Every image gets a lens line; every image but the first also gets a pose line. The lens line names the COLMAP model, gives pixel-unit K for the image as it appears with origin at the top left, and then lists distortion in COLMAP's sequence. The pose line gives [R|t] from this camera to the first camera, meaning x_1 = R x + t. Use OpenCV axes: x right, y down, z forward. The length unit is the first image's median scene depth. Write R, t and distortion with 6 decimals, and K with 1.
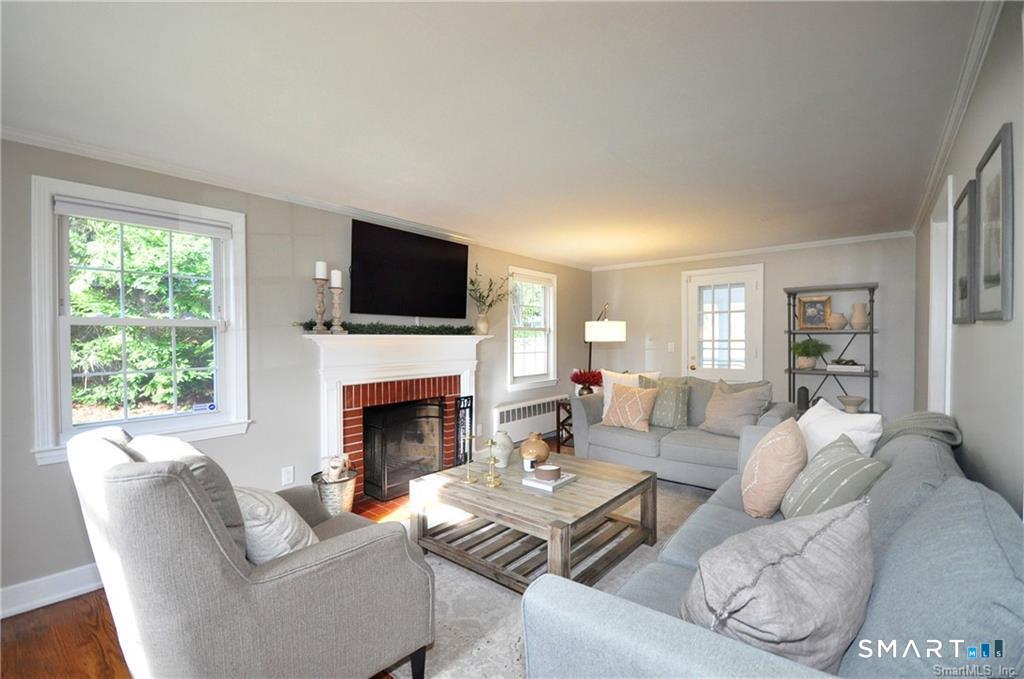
lens RADIAL K [[452.7, 0, 522.5], [0, 452.7, 347.0], [0, 0, 1]] dist [-0.000114, -0.001904]
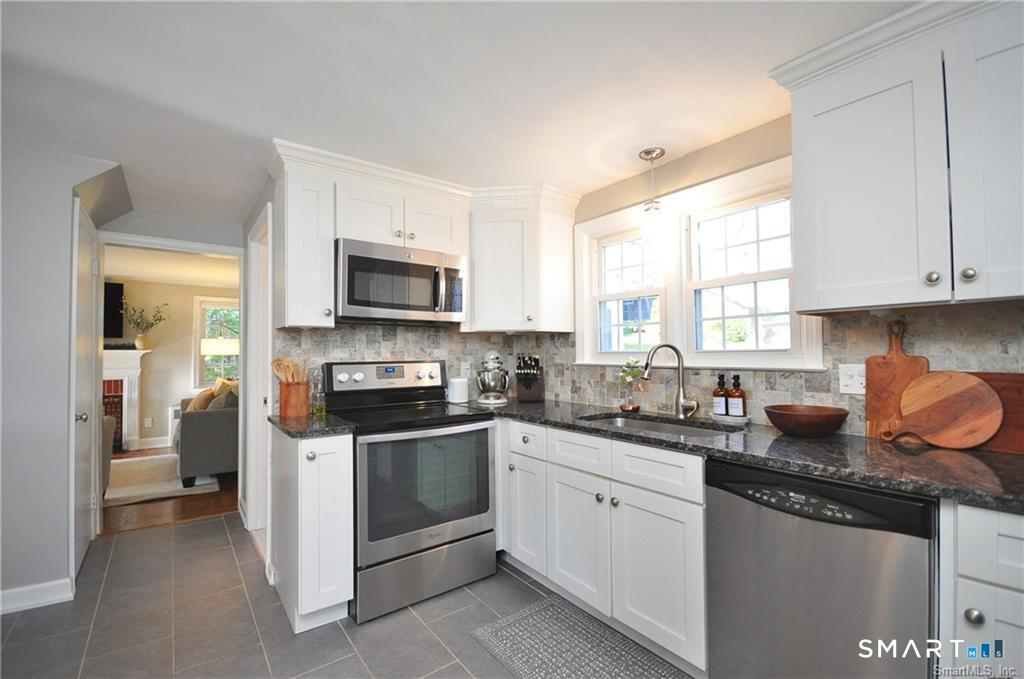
lens RADIAL K [[452.7, 0, 507.6], [0, 452.7, 340.7], [0, 0, 1]] dist [-0.000114, -0.001904]
pose [[0.959014, -0.003125, -0.283341, 1.629783], [-0.009086, 0.999086, -0.041773, -0.009777], [0.283213, 0.042635, 0.958109, 0.052252]]
